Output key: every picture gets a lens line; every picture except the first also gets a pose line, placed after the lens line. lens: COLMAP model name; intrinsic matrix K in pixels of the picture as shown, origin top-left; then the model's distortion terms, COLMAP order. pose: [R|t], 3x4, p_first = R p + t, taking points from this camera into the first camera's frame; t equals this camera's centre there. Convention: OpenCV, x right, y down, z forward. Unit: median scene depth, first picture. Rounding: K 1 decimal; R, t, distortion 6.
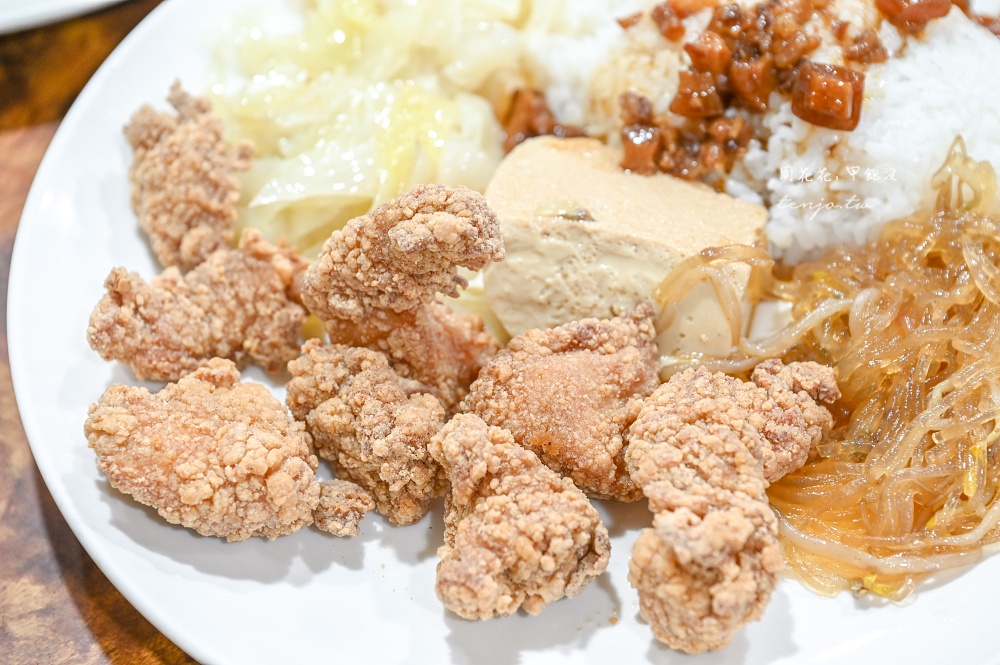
lens RADIAL K [[3233.2, 0, 499.1], [0, 3233.2, 331.8], [0, 0, 1]] dist [-0.052030, 0.000000]
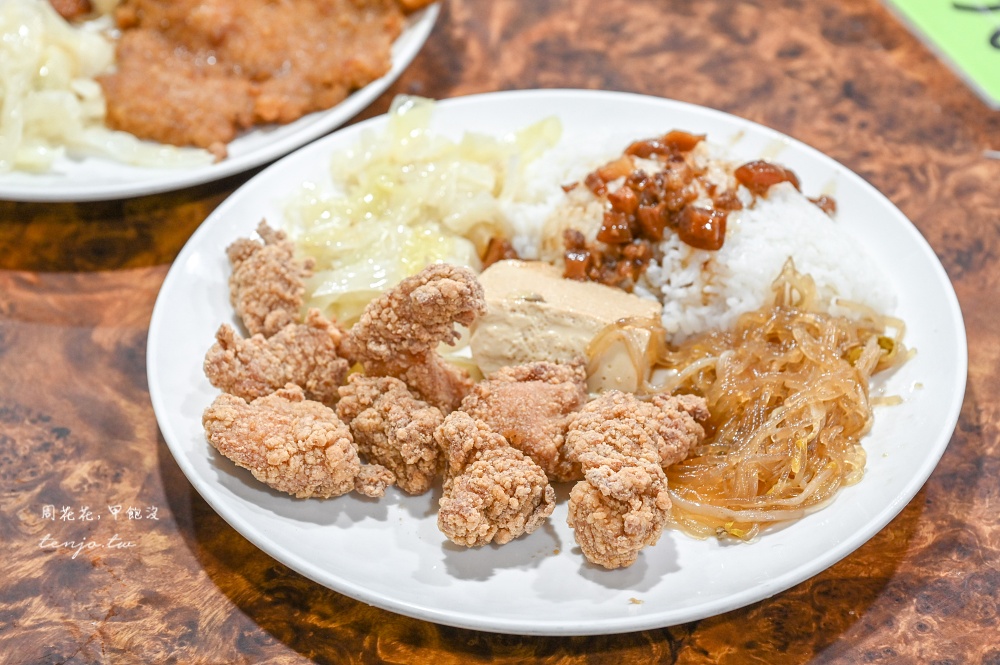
lens RADIAL K [[2838.8, 0, 495.5], [0, 2838.8, 332.6], [0, 0, 1]] dist [-0.039600, 0.000000]
pose [[0.999371, 0.024088, 0.026021, -0.027831], [-0.019176, 0.984417, -0.174799, 0.210978], [-0.029826, 0.174190, 0.984260, -0.288832]]
